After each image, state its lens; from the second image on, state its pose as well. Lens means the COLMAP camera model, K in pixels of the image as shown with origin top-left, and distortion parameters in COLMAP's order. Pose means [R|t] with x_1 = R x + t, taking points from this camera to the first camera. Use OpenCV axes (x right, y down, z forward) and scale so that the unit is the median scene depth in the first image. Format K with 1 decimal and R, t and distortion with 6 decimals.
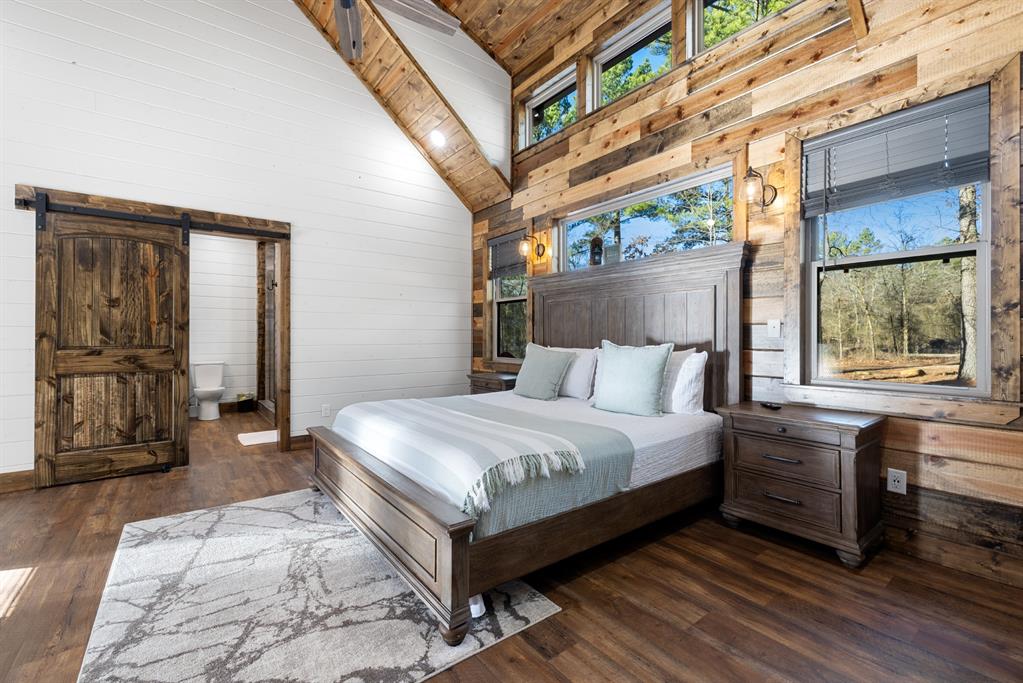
lens RADIAL K [[434.6, 0, 506.9], [0, 434.6, 337.4], [0, 0, 1]] dist [0.001908, 0.000168]
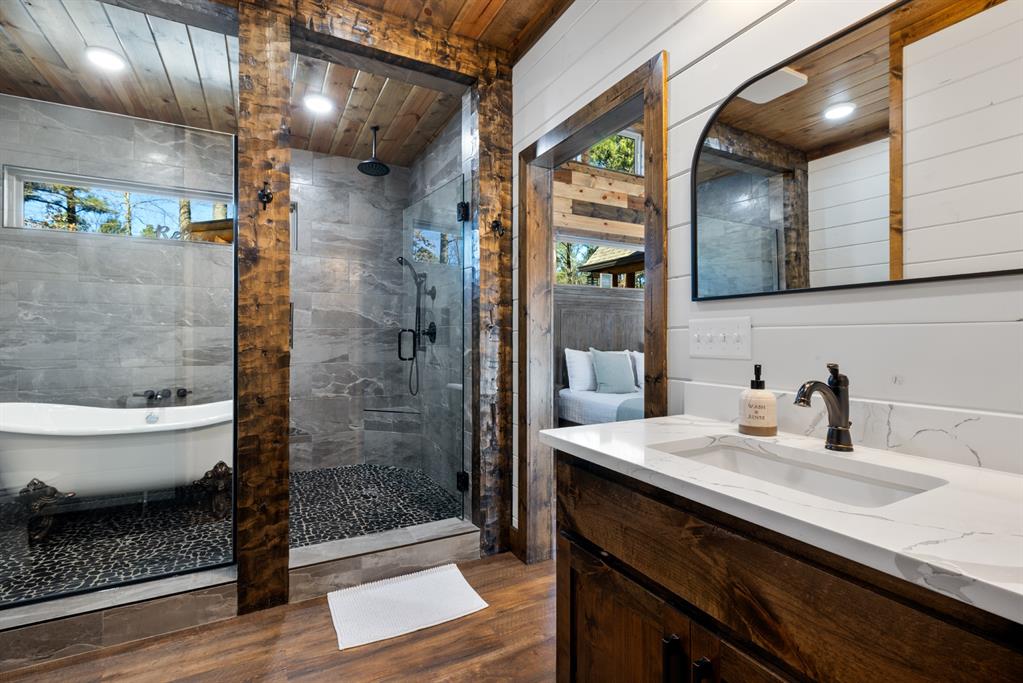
lens RADIAL K [[467.5, 0, 508.7], [0, 467.5, 334.6], [0, 0, 1]] dist [-0.005890, 0.000928]
pose [[0.152936, 0.005434, 0.988221, -1.704106], [-0.002536, 0.999984, -0.005106, -0.021969], [-0.988233, -0.001725, 0.152948, 1.489643]]
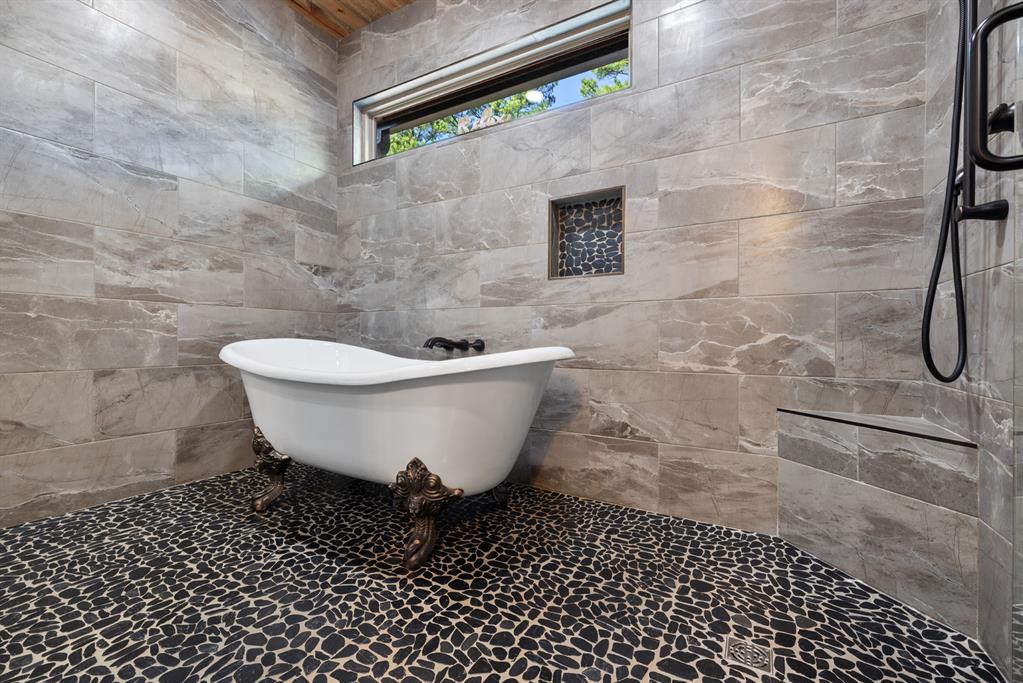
lens RADIAL K [[429.9, 0, 506.9], [0, 429.9, 340.4], [0, 0, 1]] dist [0.001668, 0.000384]
pose [[0.919356, 0.002999, 0.393415, -0.864371], [-0.004532, 0.999985, 0.002967, 0.119093], [-0.393400, -0.004511, 0.919356, 1.785325]]
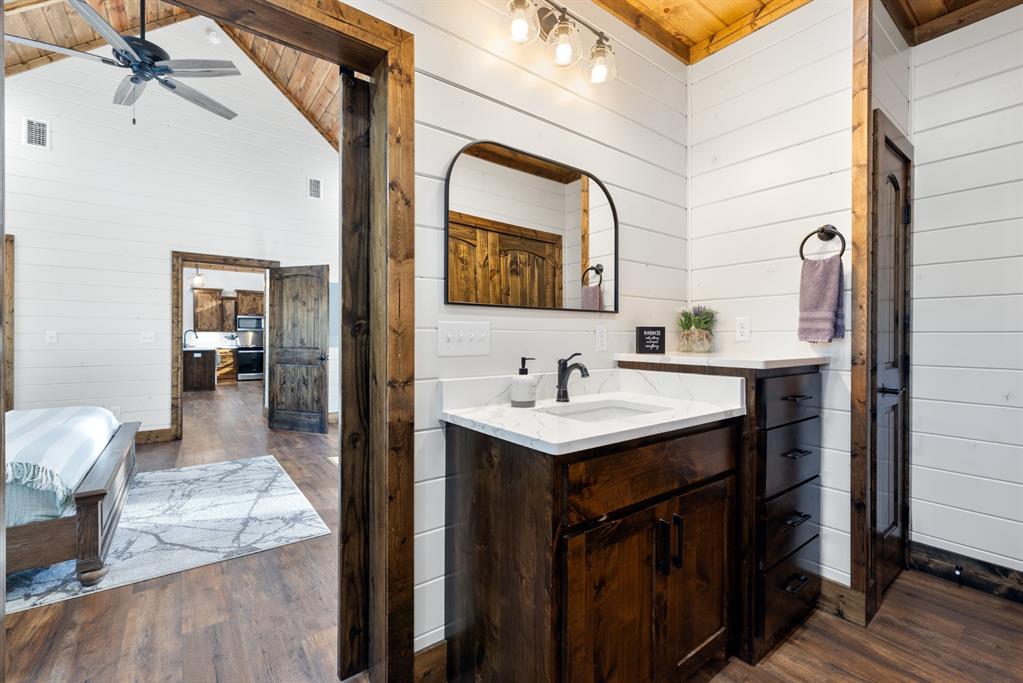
lens RADIAL K [[434.6, 0, 506.9], [0, 434.6, 337.4], [0, 0, 1]] dist [0.001908, 0.000168]
pose [[-0.999986, -0.003399, 0.004076, -1.218359], [-0.003402, 0.999994, -0.000585, -0.022452], [-0.004074, -0.000599, -0.999992, 1.899504]]
